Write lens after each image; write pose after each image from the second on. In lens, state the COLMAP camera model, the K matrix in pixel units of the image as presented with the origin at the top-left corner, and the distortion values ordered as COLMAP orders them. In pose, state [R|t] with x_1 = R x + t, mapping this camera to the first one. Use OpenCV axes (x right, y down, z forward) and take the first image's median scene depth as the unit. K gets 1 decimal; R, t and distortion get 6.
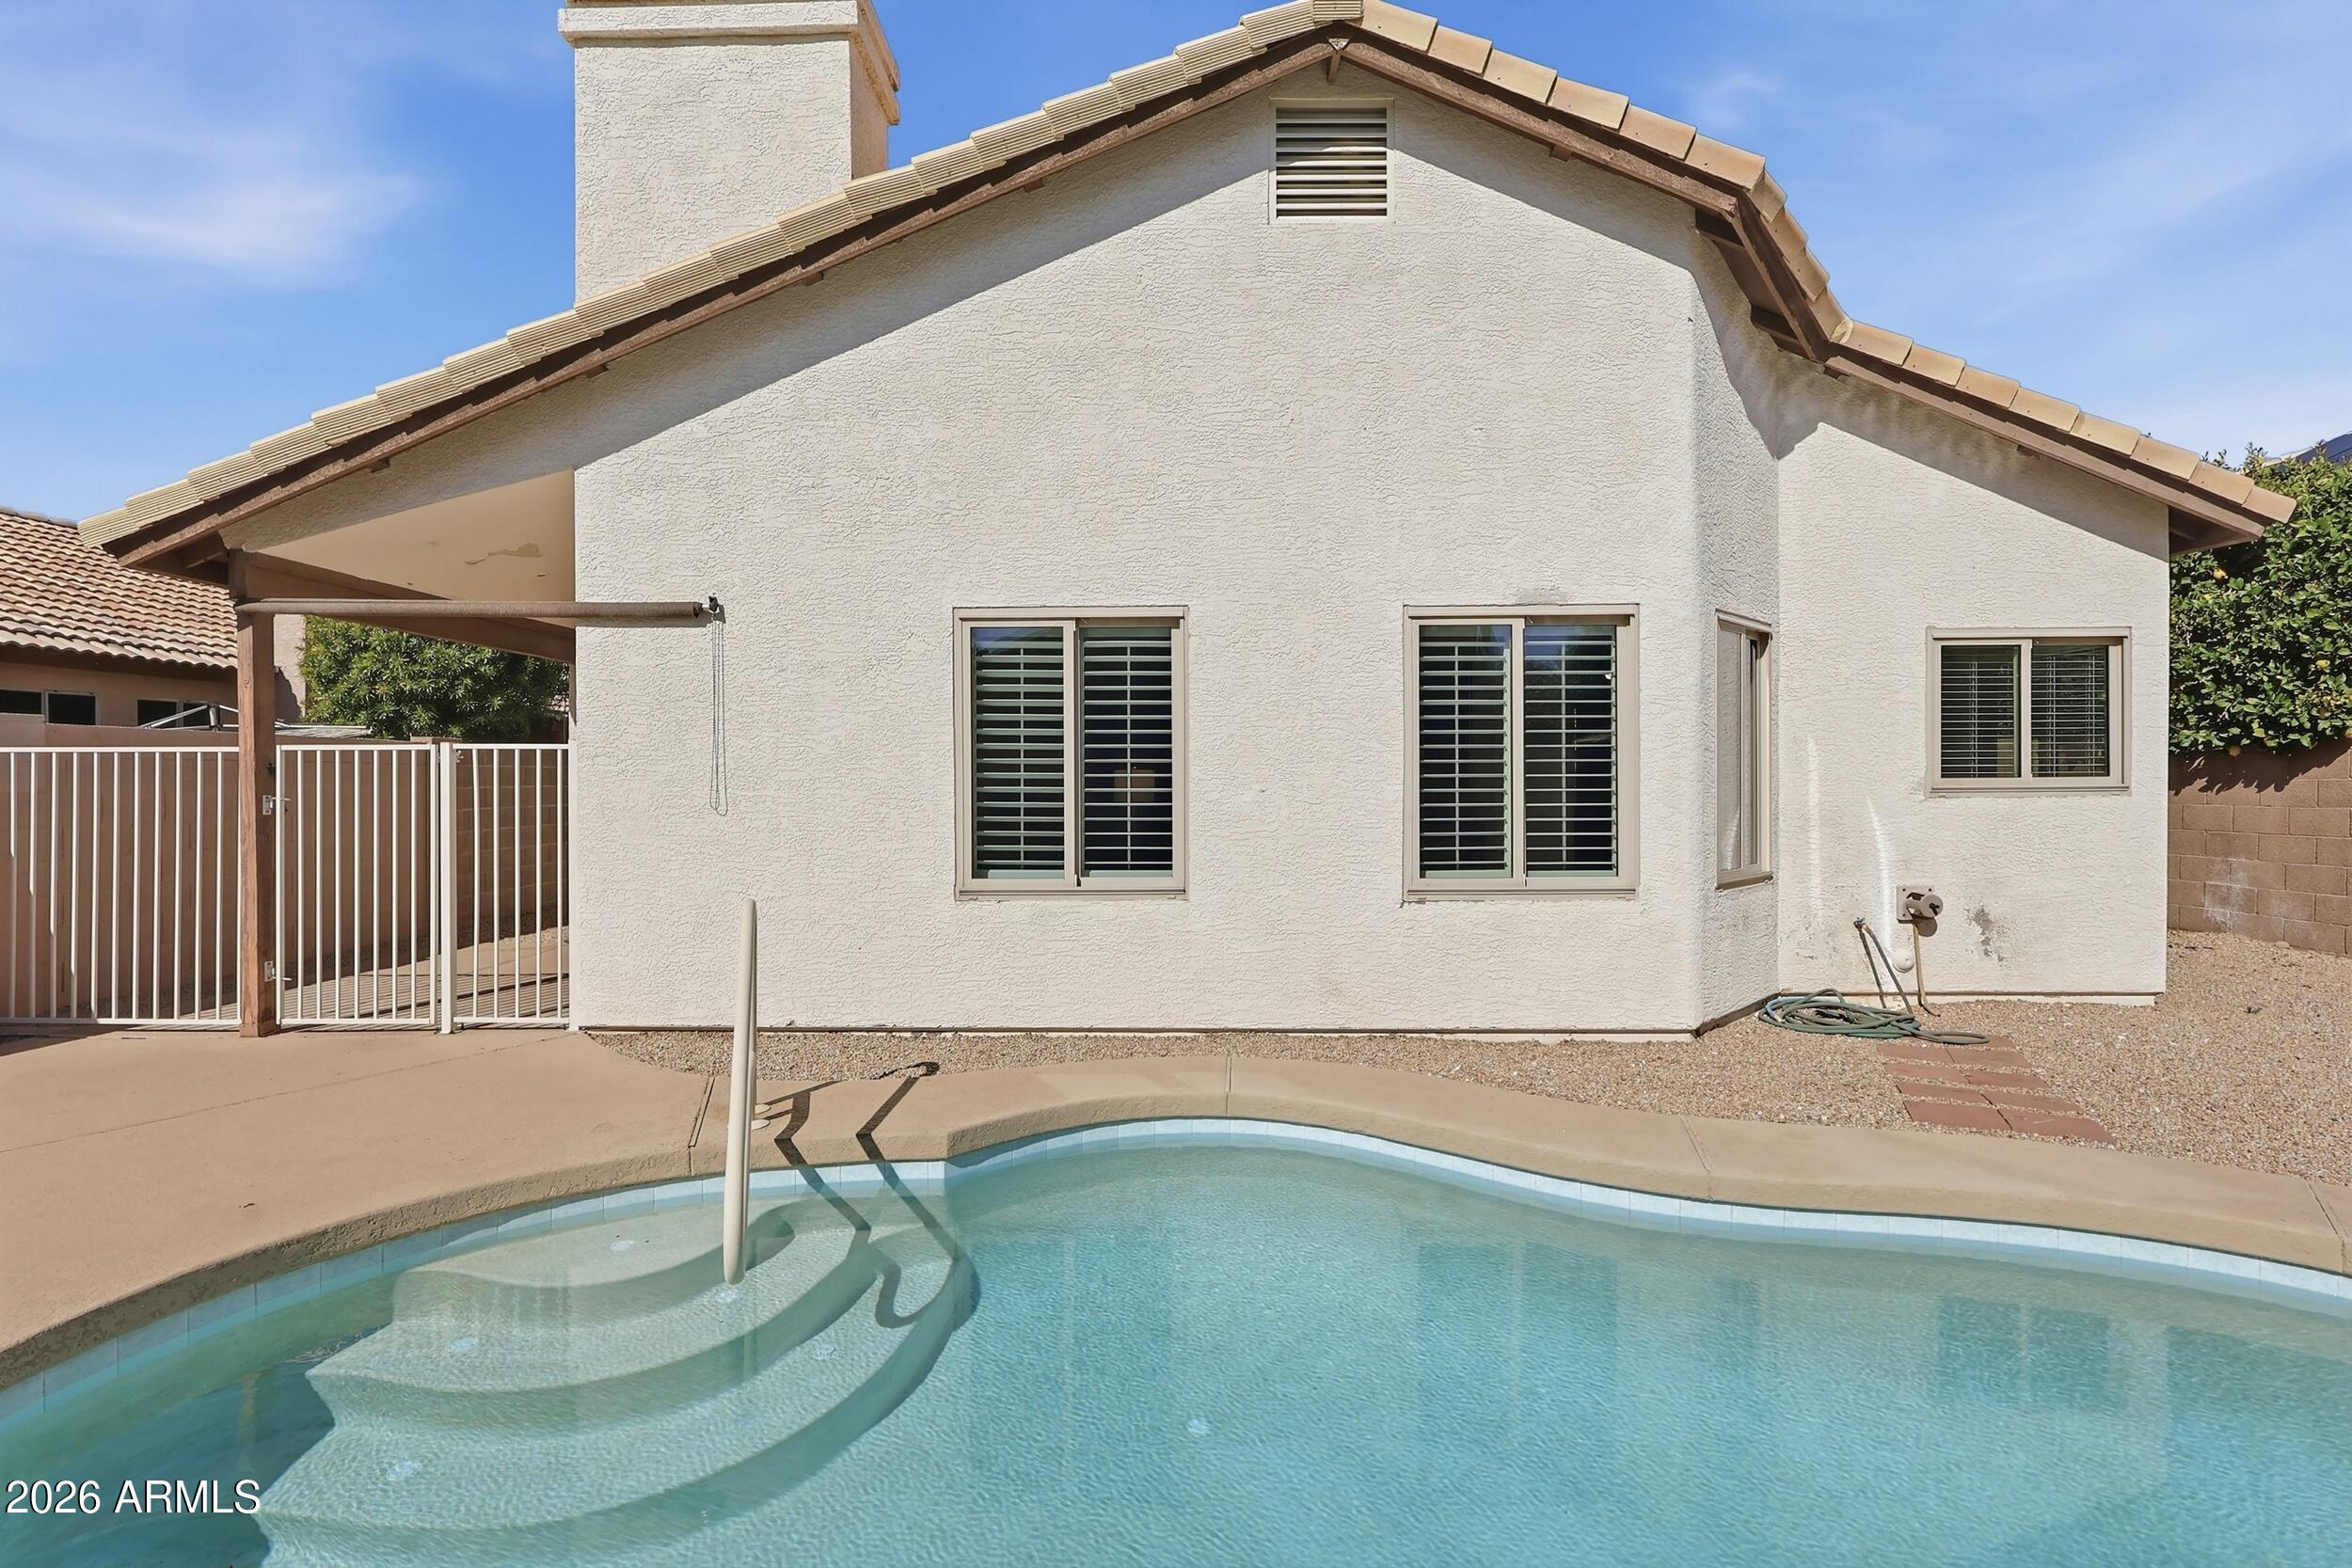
lens RADIAL K [[1090.8, 0, 1176.0], [0, 1090.8, 784.0], [0, 0, 1]] dist [-0.001616, 0.000042]
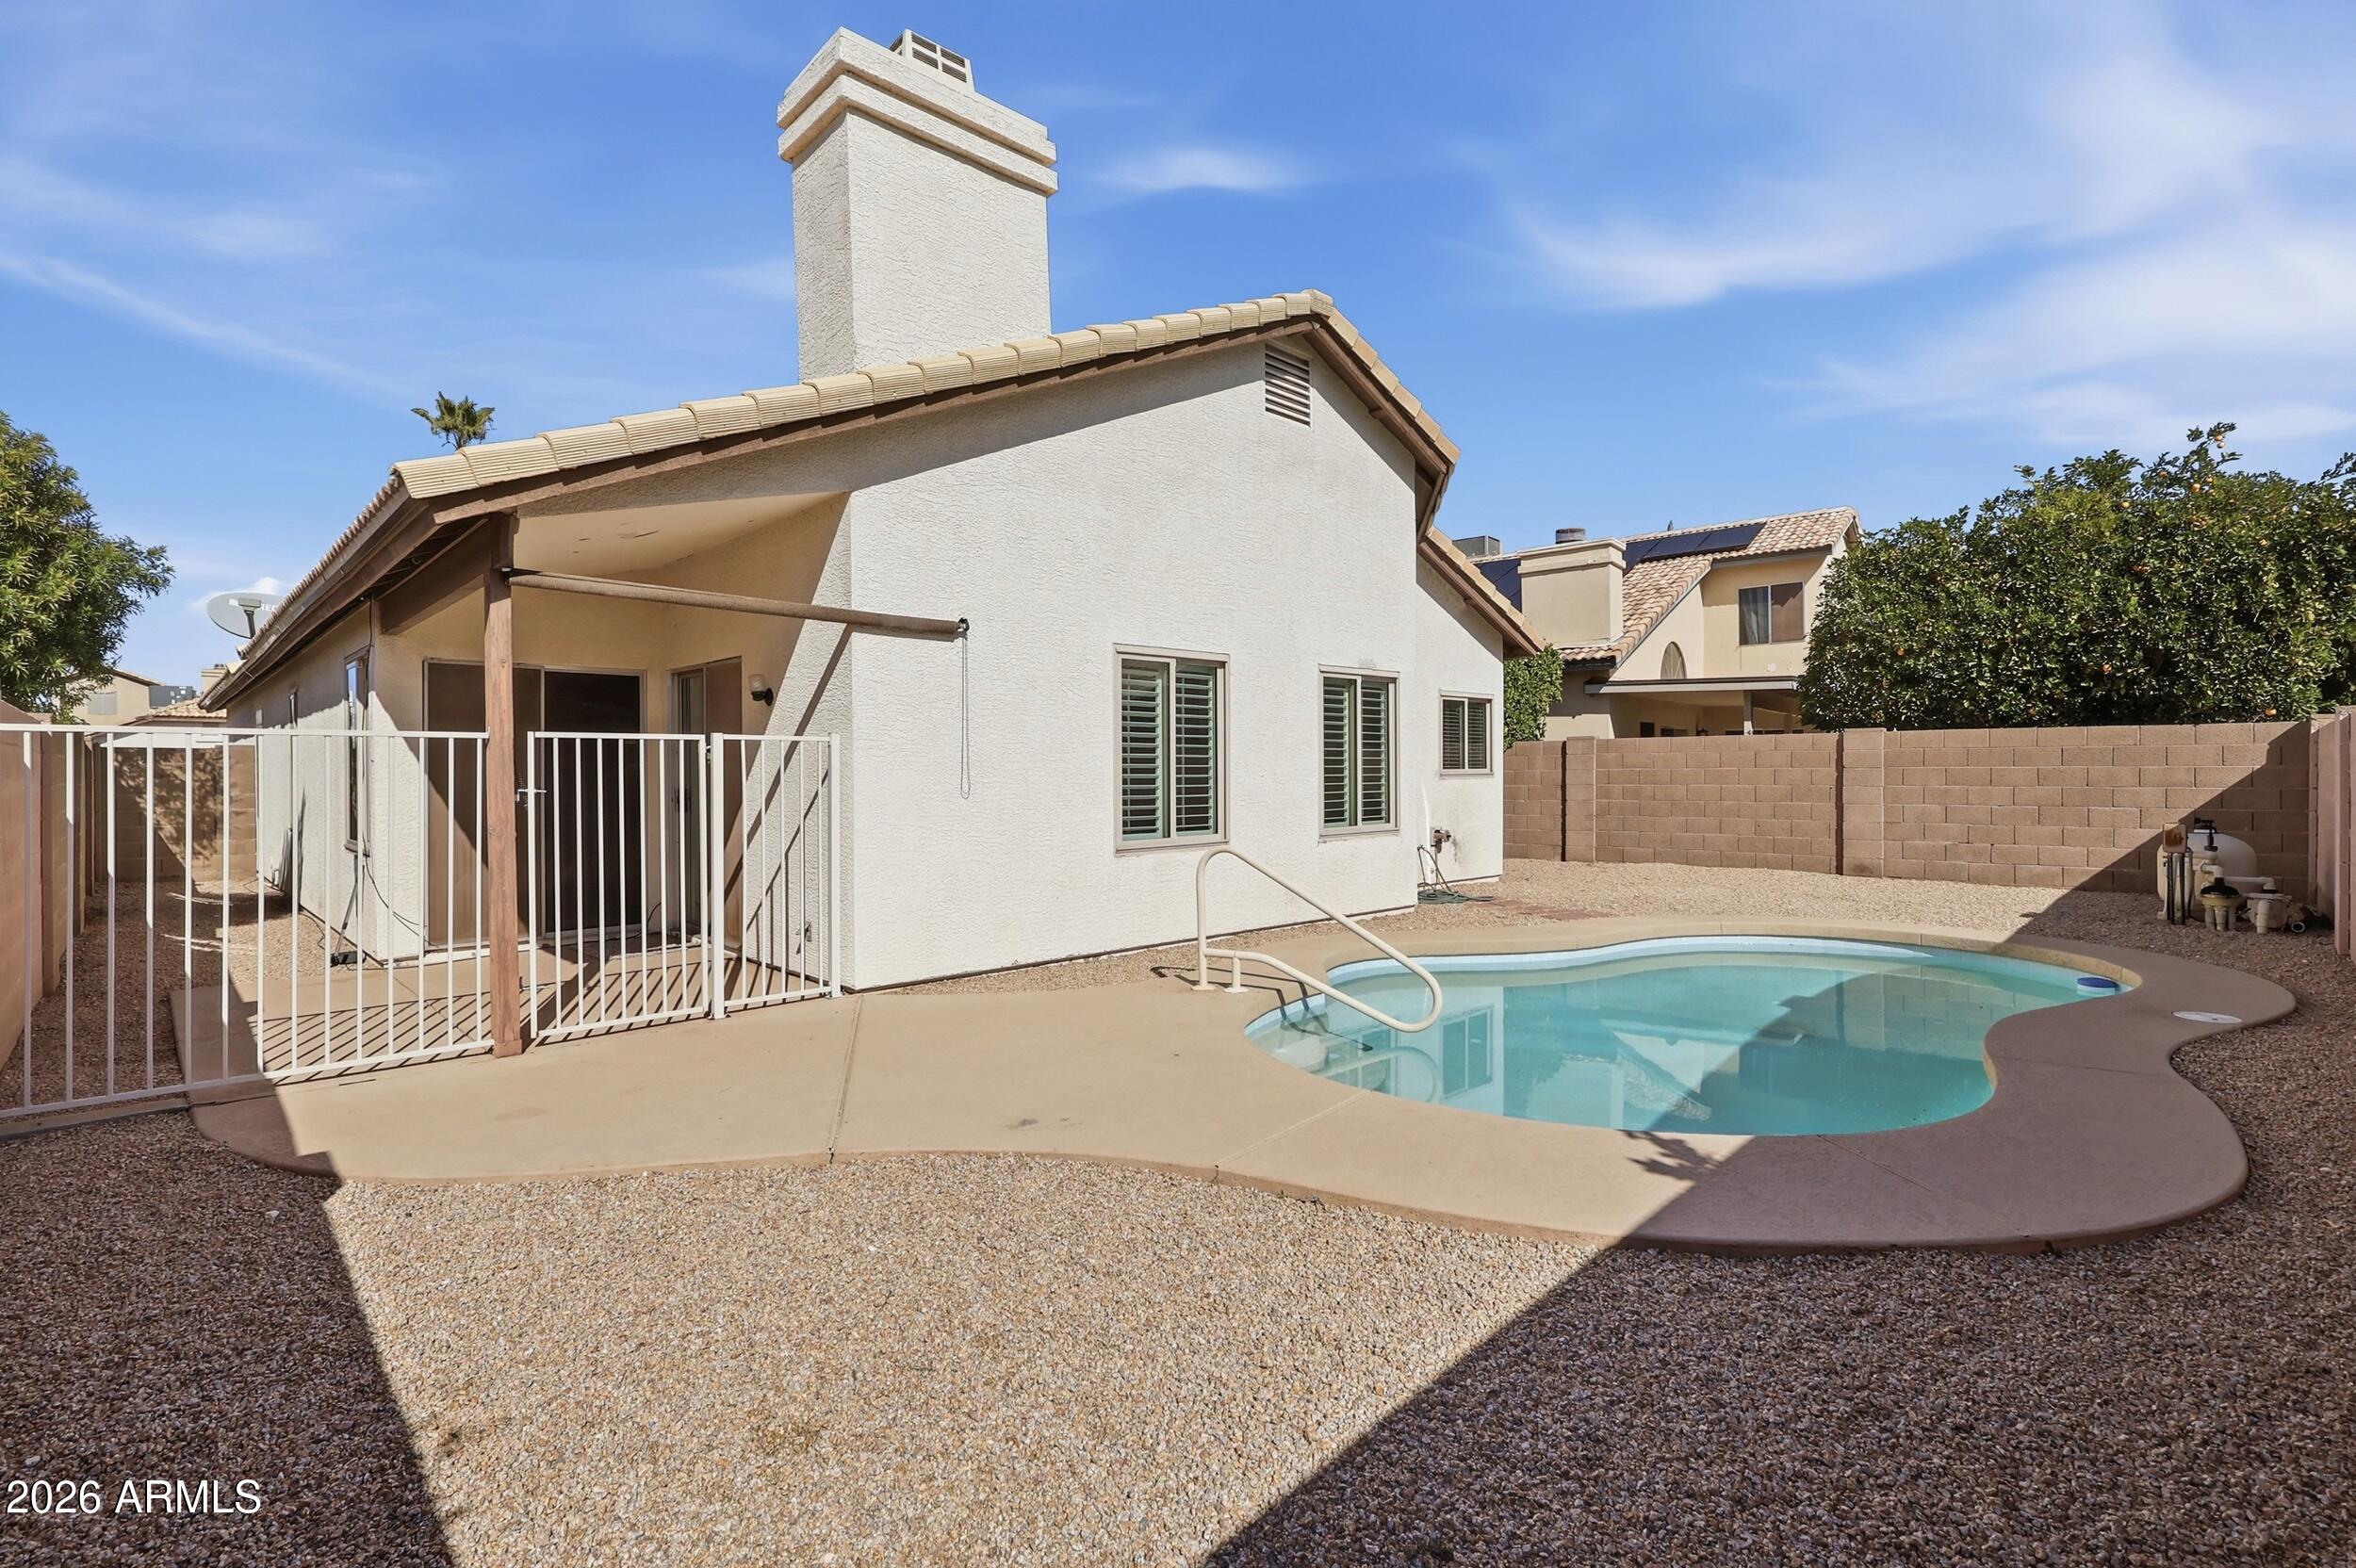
lens RADIAL K [[1092.7, 0, 1178.0], [0, 1092.7, 784.0], [0, 0, 1]] dist [-0.001616, 0.000042]
pose [[0.706899, -0.010002, 0.707244, -1.110764], [0.009952, 0.999942, 0.004195, 0.010129], [-0.707244, 0.004073, 0.706958, -0.025822]]
